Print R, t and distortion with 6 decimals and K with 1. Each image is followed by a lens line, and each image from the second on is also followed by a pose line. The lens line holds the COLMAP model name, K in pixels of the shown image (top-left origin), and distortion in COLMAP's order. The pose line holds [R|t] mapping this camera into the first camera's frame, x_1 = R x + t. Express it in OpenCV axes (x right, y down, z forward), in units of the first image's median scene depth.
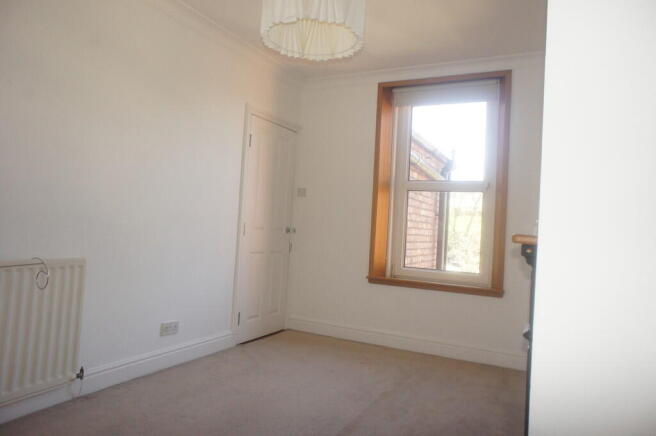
lens RADIAL K [[446.7, 0, 325.9], [0, 446.7, 214.1], [0, 0, 1]] dist [-0.033055, 0.020302]
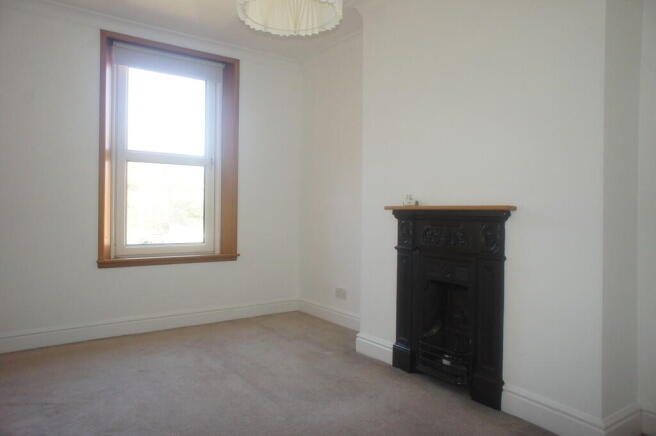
lens RADIAL K [[446.7, 0, 325.4], [0, 446.7, 217.1], [0, 0, 1]] dist [-0.033055, 0.020302]
pose [[0.451346, -0.061380, 0.890235, -0.473252], [-0.012474, 0.997100, 0.075073, -0.012055], [-0.892262, -0.044989, 0.449272, 0.251414]]
